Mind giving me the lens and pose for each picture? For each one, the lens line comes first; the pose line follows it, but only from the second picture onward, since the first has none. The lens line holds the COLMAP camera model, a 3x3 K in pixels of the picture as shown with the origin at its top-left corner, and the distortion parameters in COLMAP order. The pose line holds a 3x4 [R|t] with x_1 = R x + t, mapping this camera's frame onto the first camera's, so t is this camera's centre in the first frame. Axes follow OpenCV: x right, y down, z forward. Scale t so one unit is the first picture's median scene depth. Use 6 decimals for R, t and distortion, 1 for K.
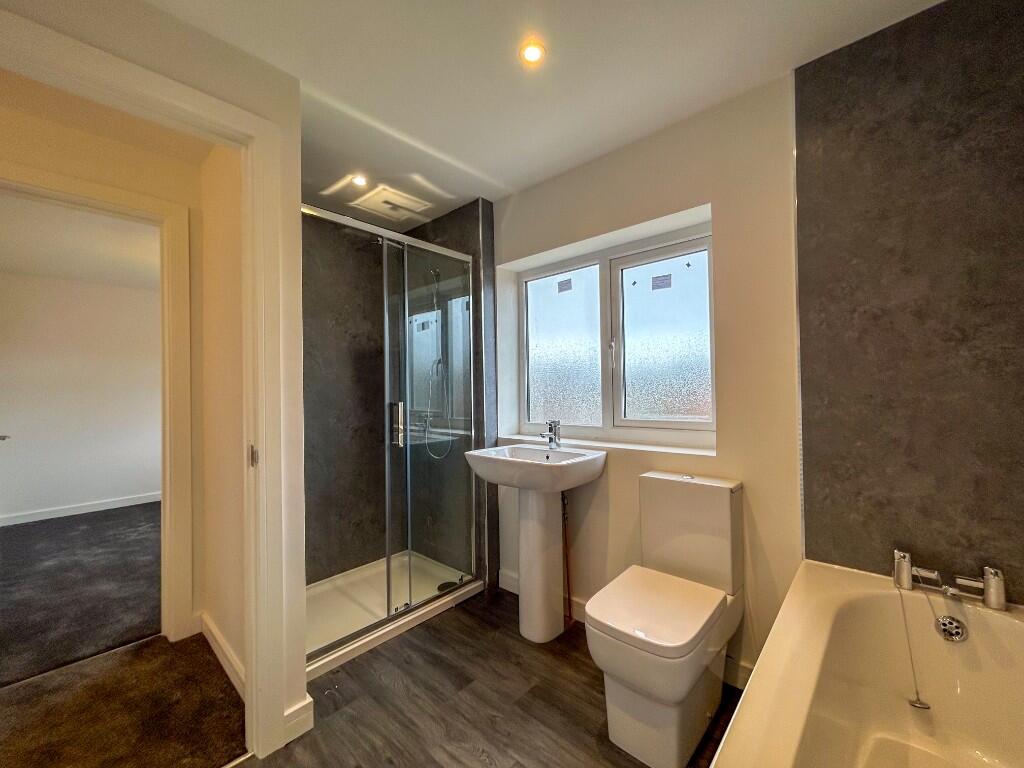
lens RADIAL K [[412.7, 0, 512.0], [0, 412.7, 384.0], [0, 0, 1]] dist [-0.000491, -0.000104]
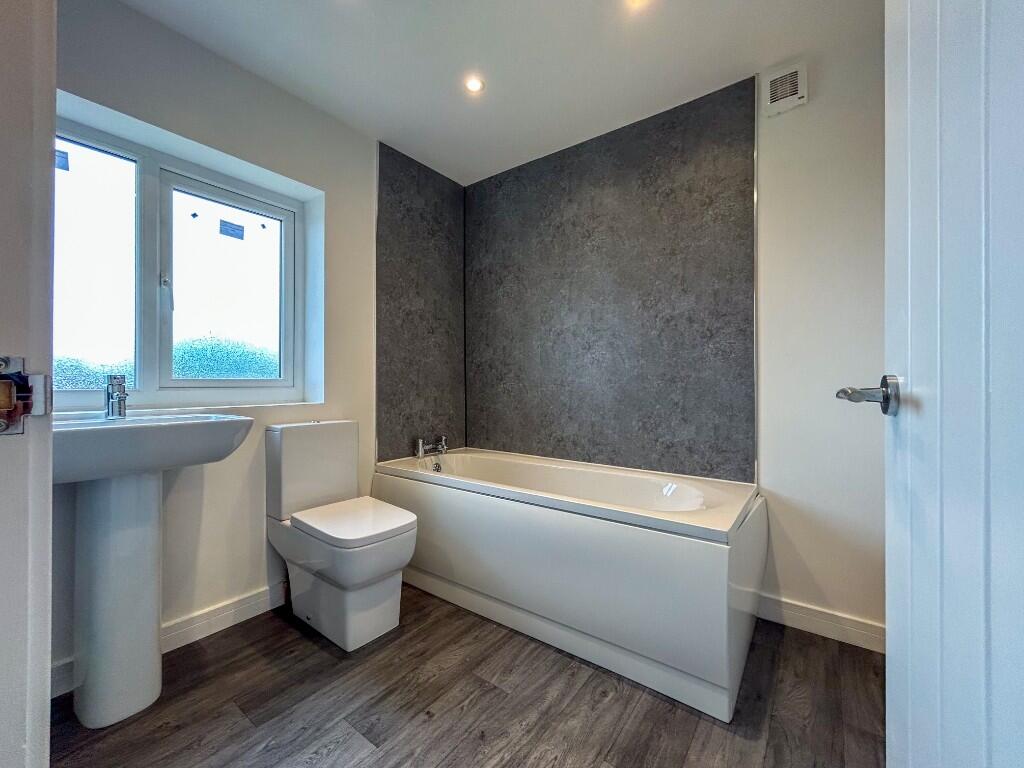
lens RADIAL K [[412.7, 0, 512.0], [0, 412.7, 384.0], [0, 0, 1]] dist [-0.000491, -0.000104]
pose [[-0.084386, 0.015435, 0.996314, -0.851879], [-0.010420, 0.999812, -0.016372, 0.149884], [-0.996379, -0.011763, -0.084209, 0.627294]]
